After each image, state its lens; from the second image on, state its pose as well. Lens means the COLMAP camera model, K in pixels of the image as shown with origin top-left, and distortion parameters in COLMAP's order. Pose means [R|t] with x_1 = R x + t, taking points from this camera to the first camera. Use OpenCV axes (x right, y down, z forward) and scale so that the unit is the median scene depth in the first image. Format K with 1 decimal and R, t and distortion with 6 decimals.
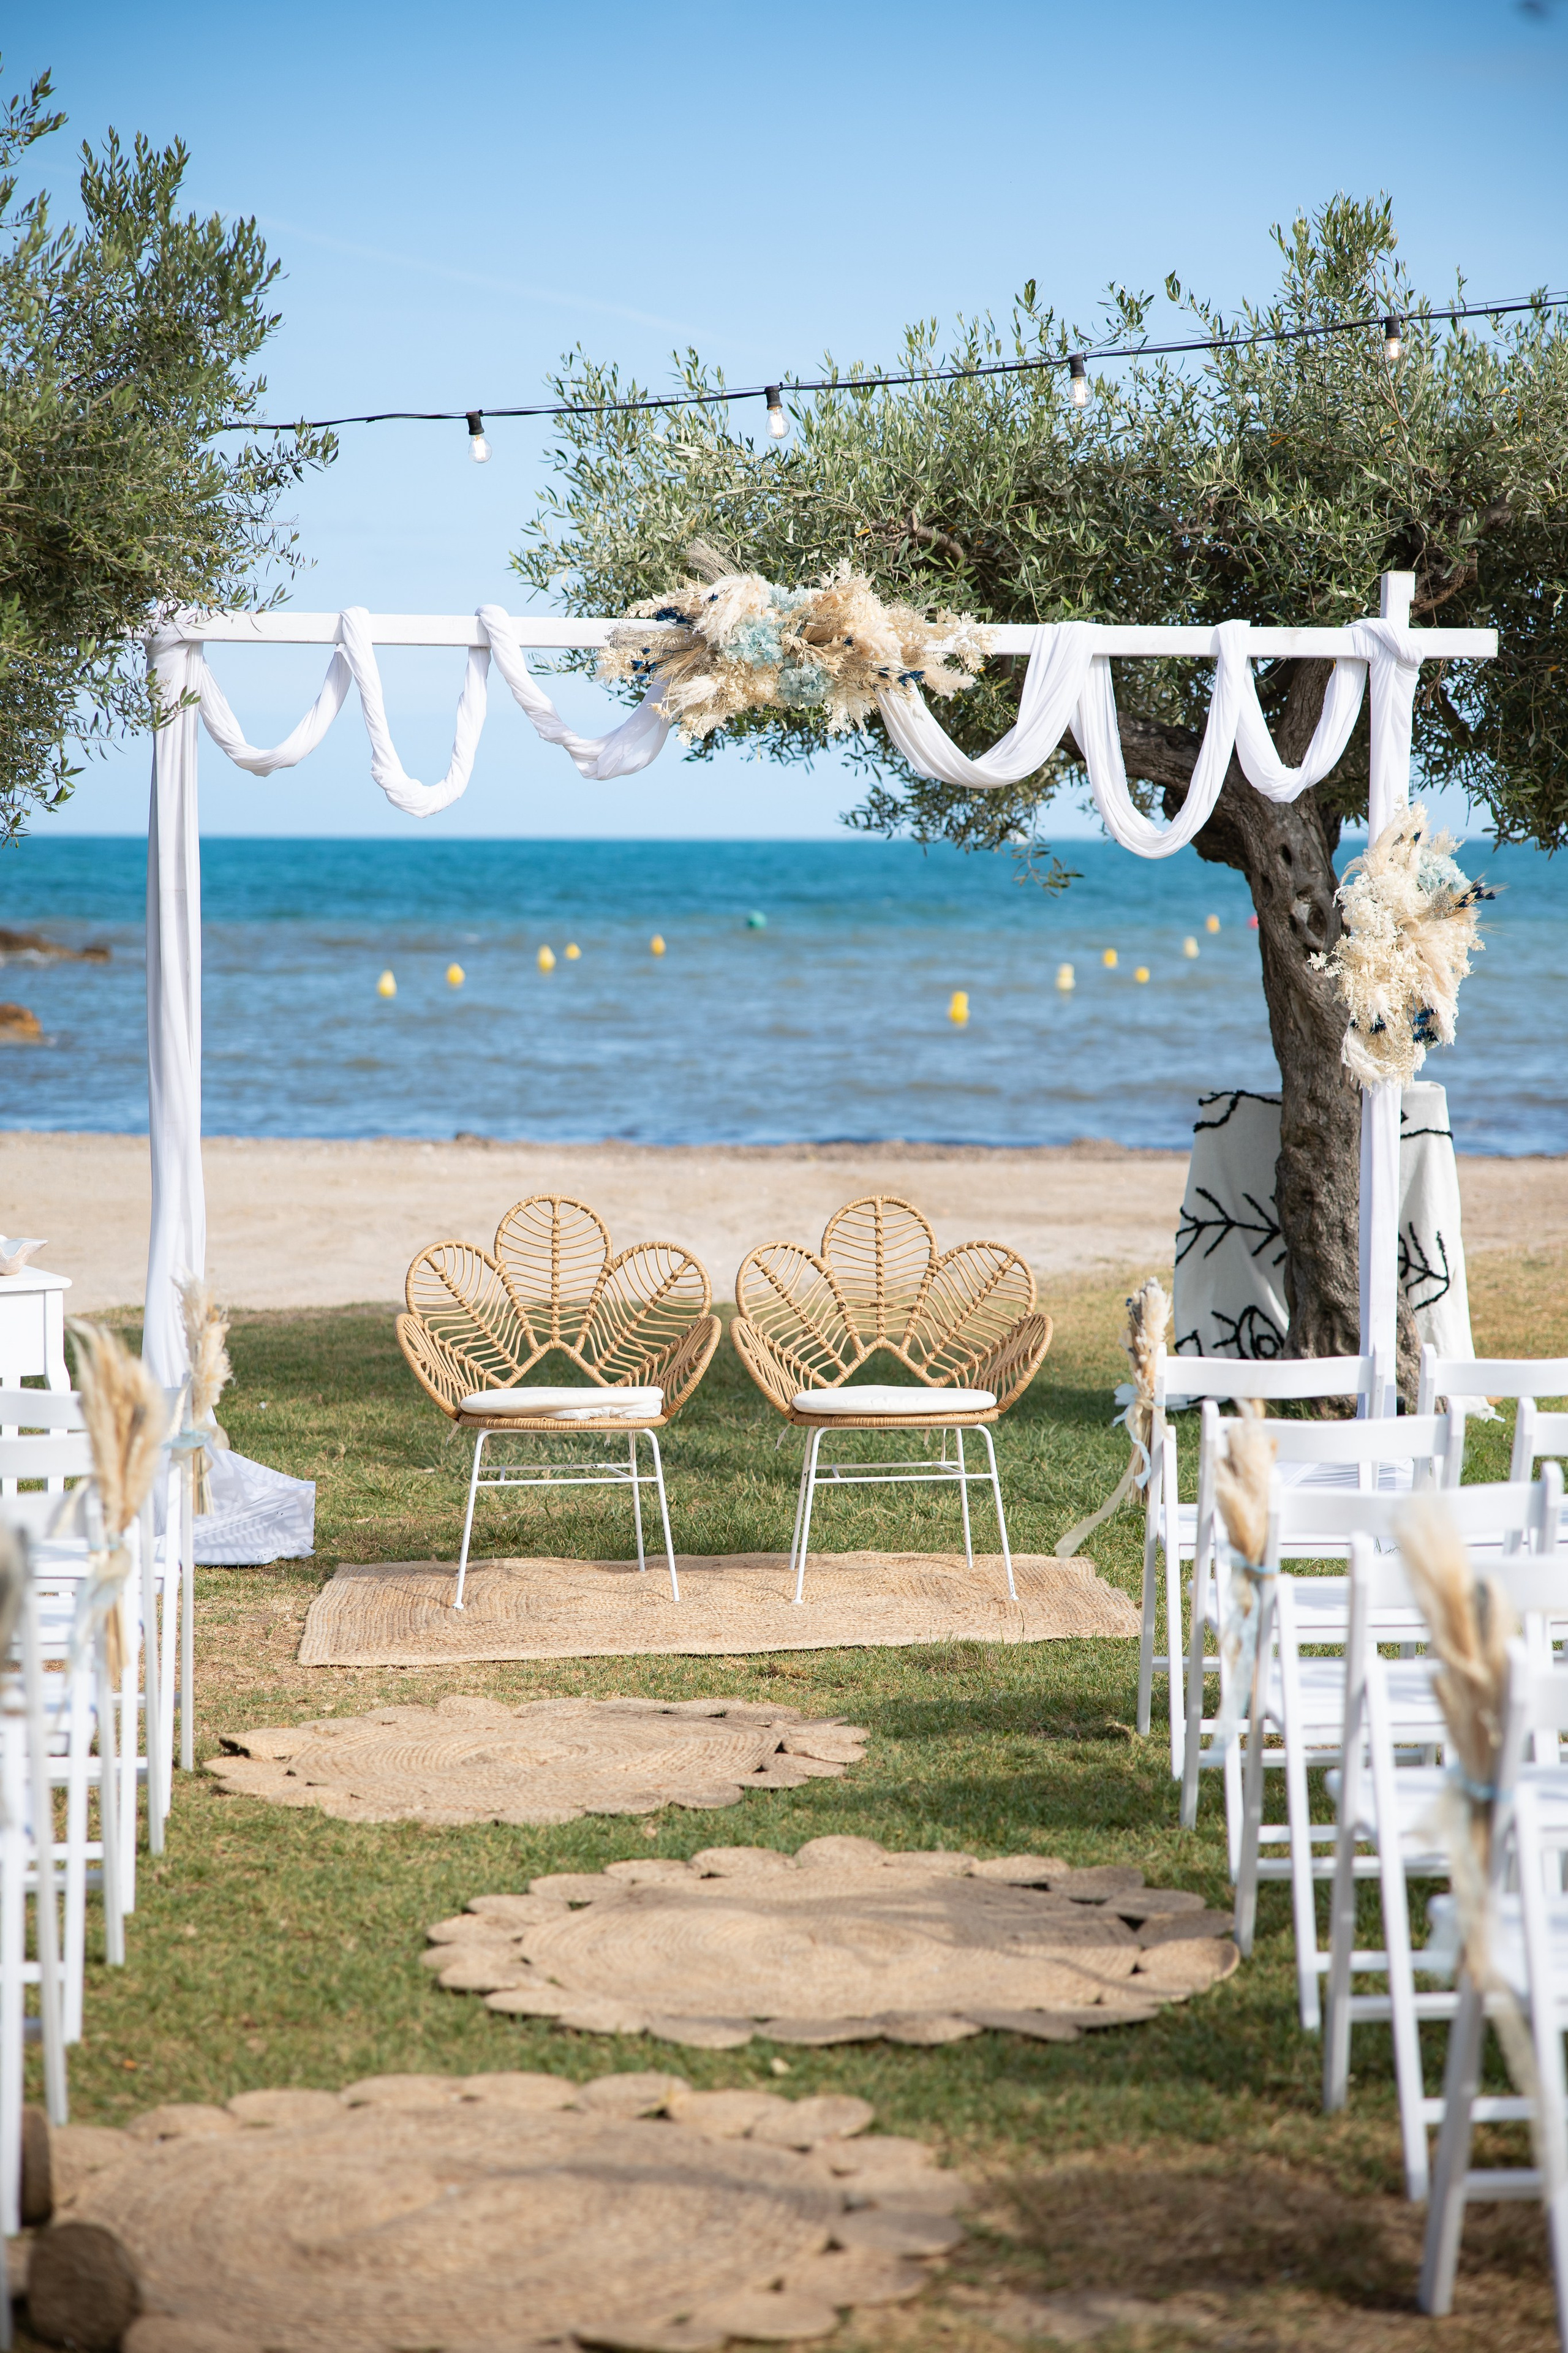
lens RADIAL K [[4256.6, 0, 800.0], [0, 4256.6, 1168.2], [0, 0, 1]] dist [0.254879, 0.000000]
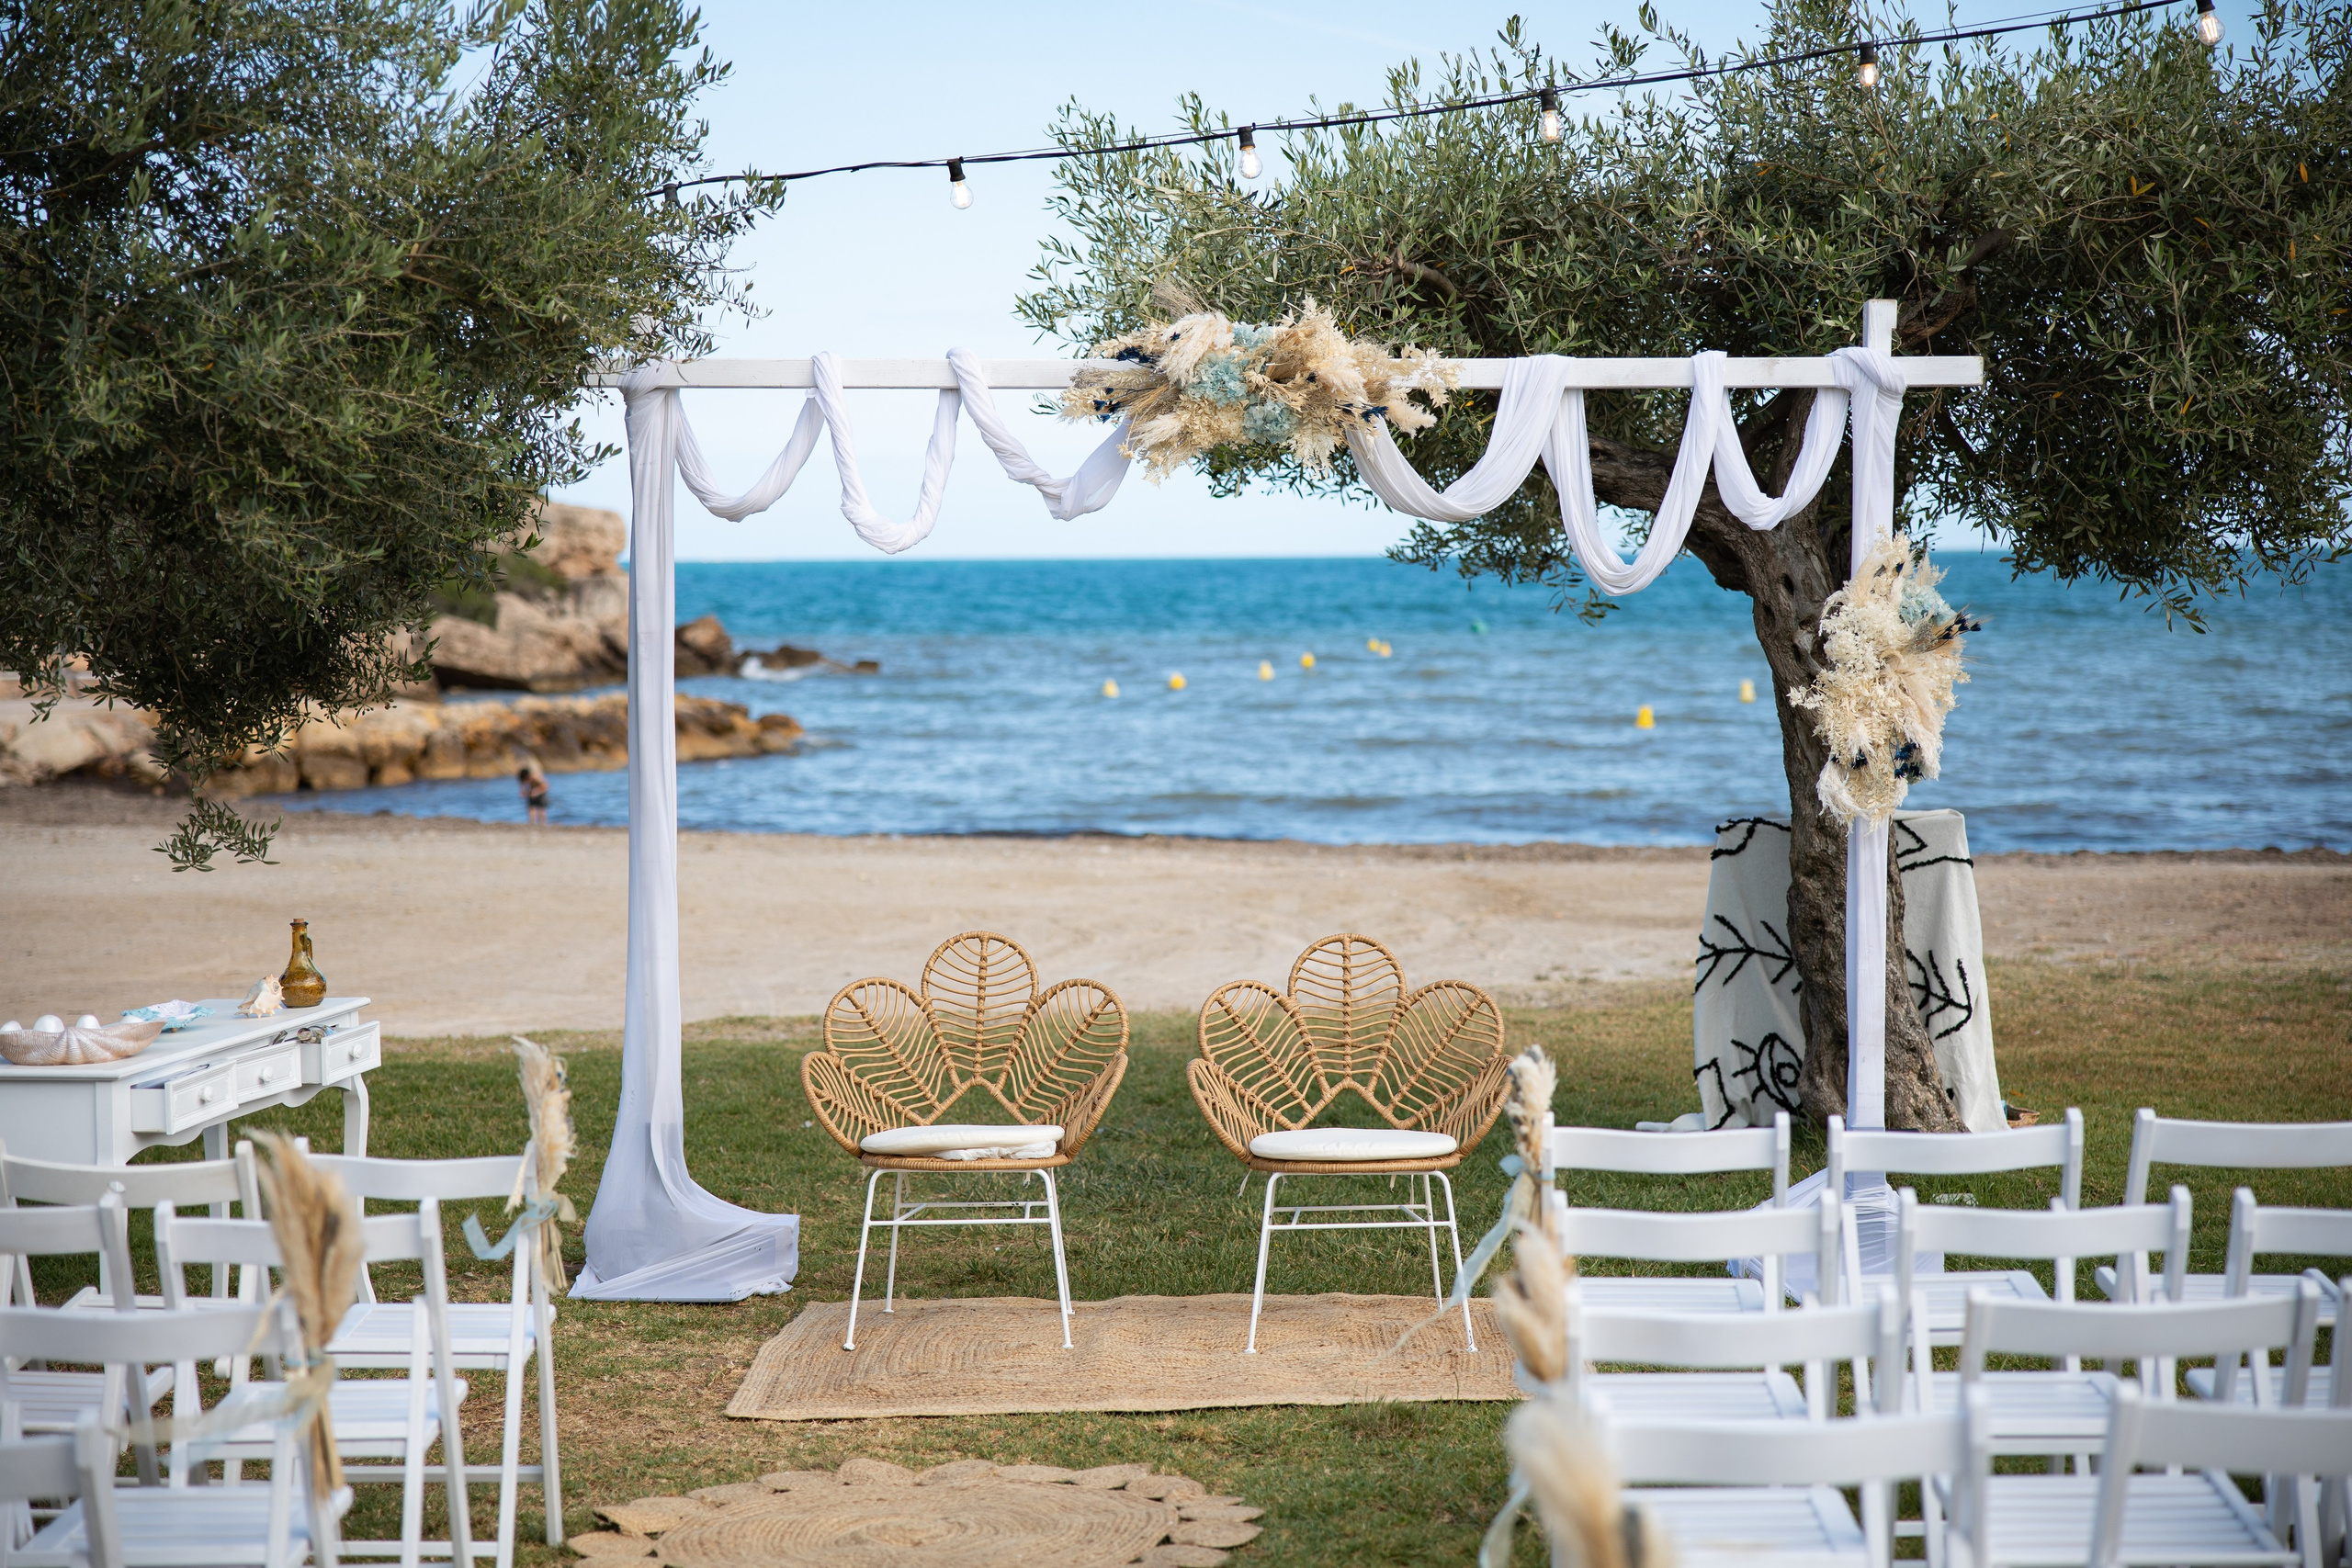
lens RADIAL K [[3816.6, 0, 1152.5], [0, 3816.6, 781.5], [0, 0, 1]] dist [0.192631, 0.000000]
pose [[0.995307, -0.003619, -0.096695, 0.058739], [0.001819, 0.999823, -0.018699, -0.012327], [0.096746, 0.018436, 0.995138, 0.108109]]
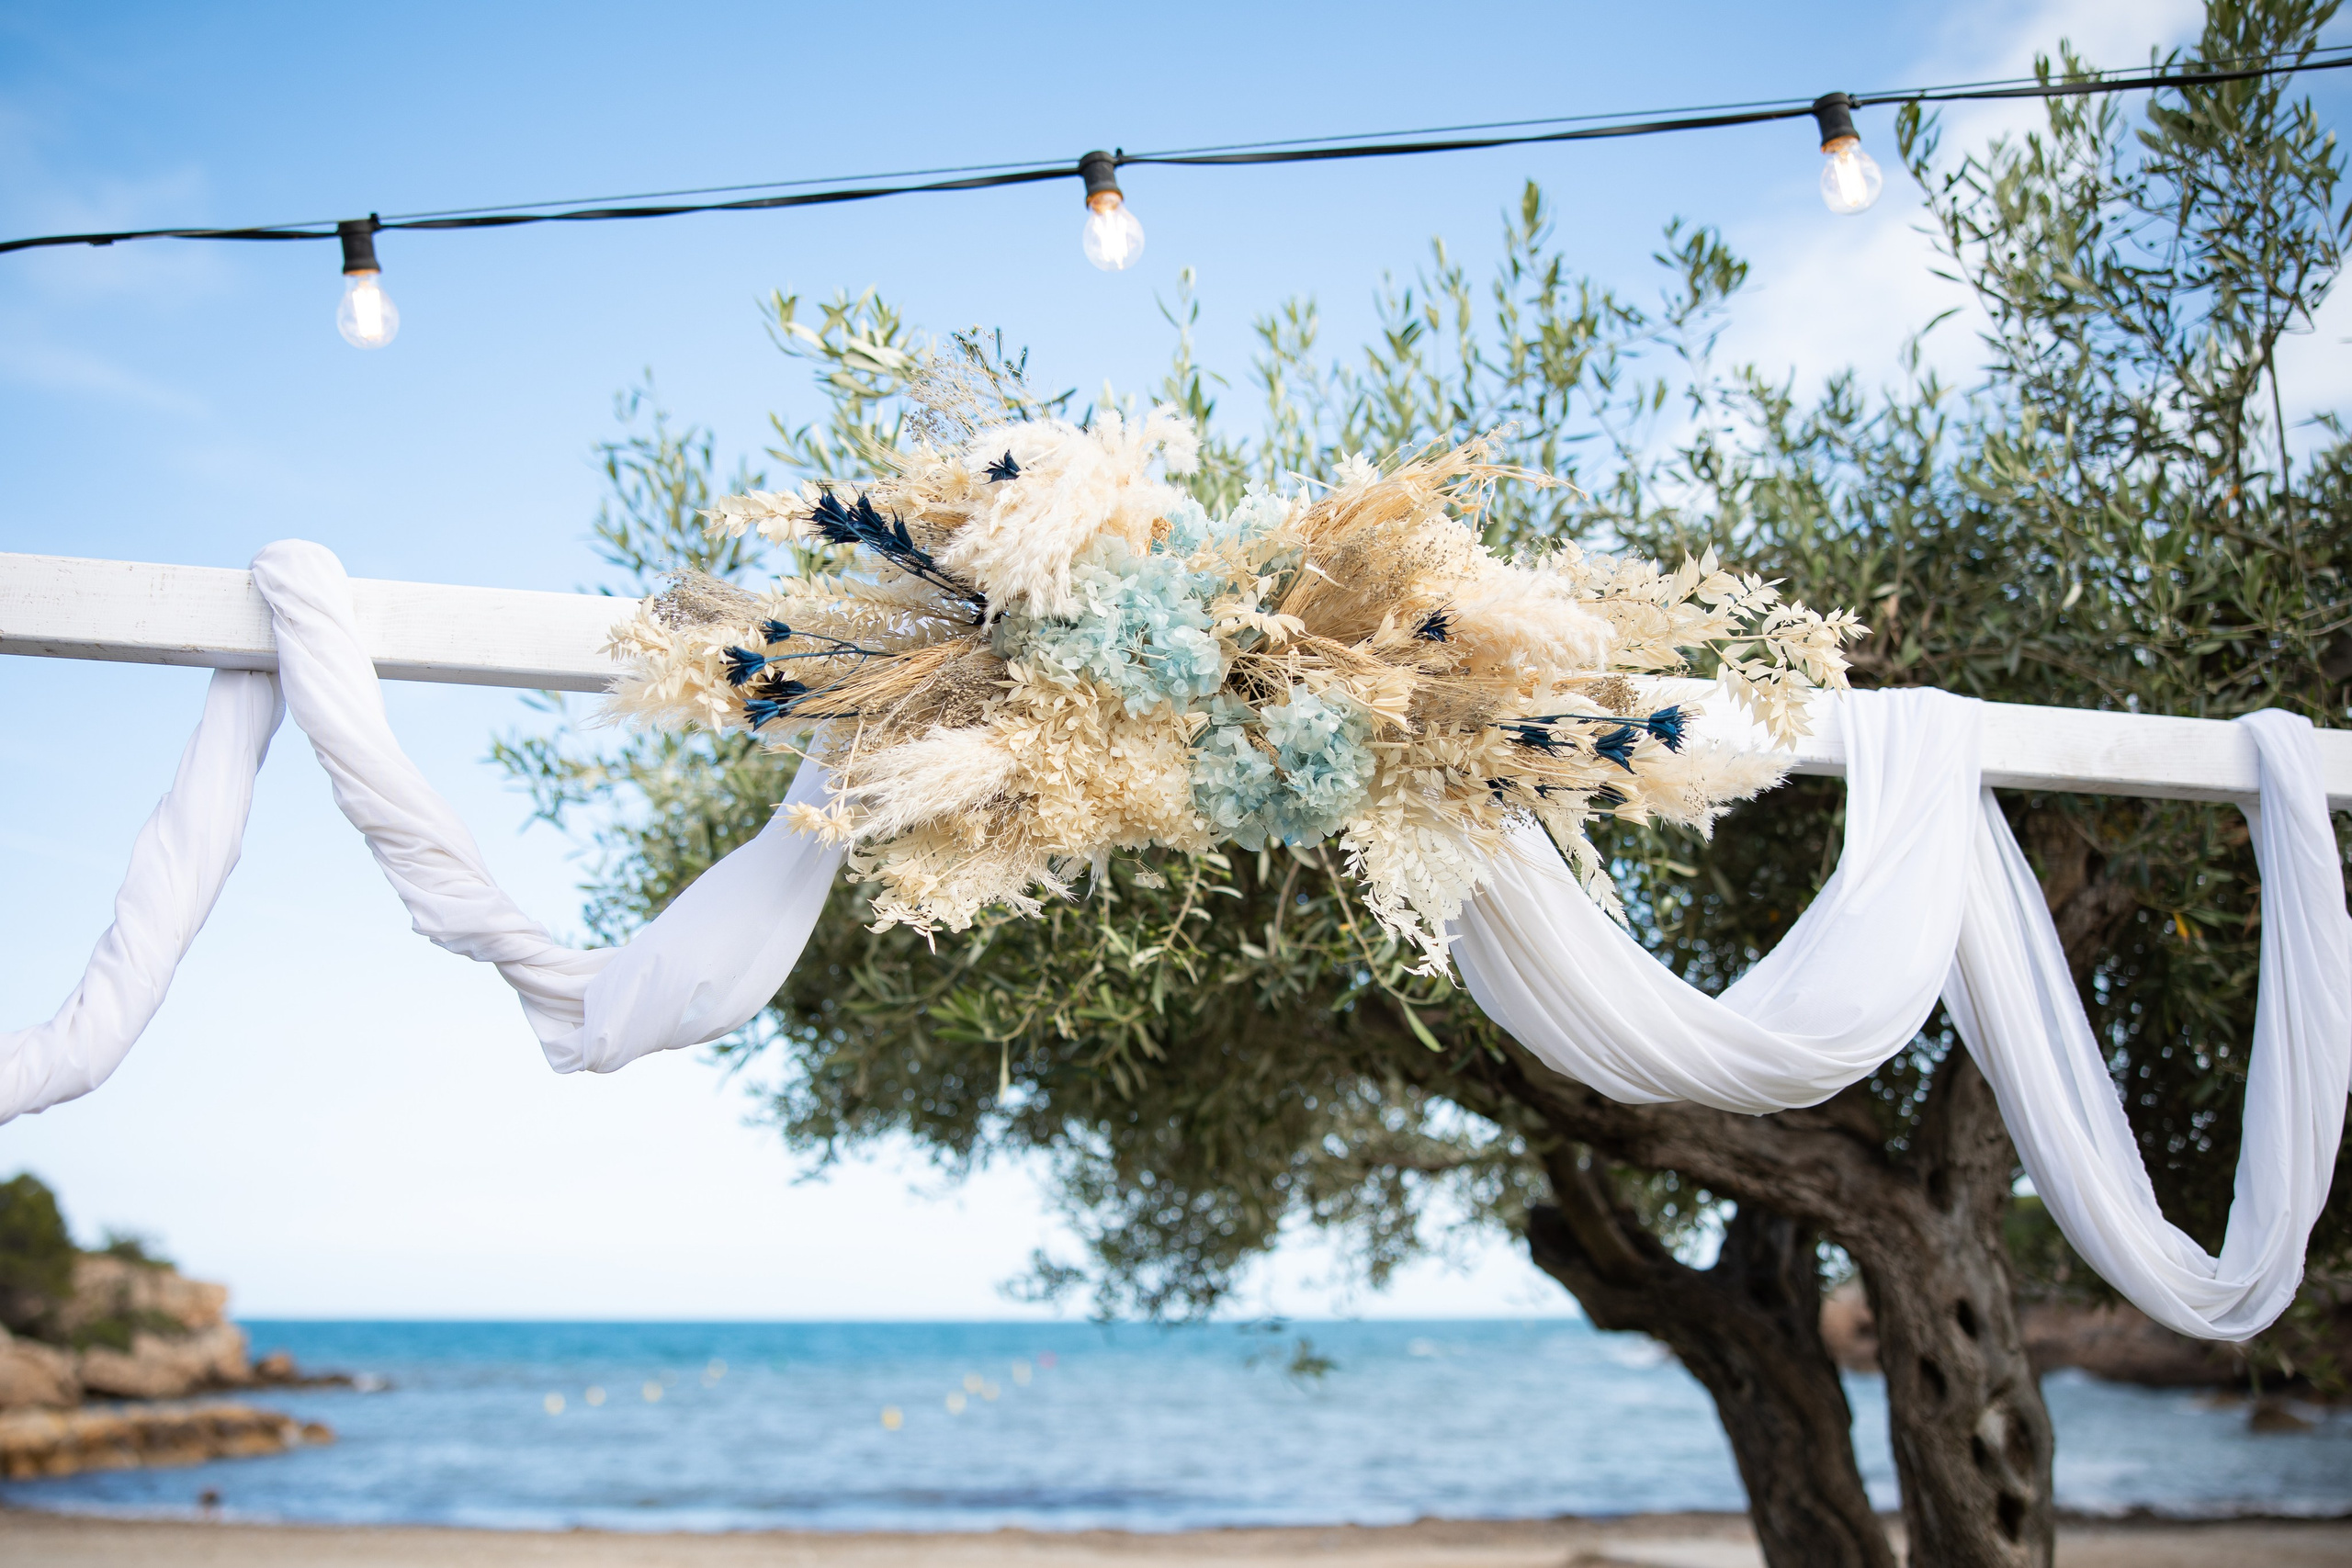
lens RADIAL K [[2088.3, 0, 1086.9], [0, 2088.3, 762.8], [0, 0, 1]] dist [-0.030890, 0.016454]
pose [[0.990764, 0.027740, 0.132731, -0.032769], [0.017558, 0.944366, -0.328427, -0.062387], [-0.134457, 0.327724, 0.935157, 0.839960]]
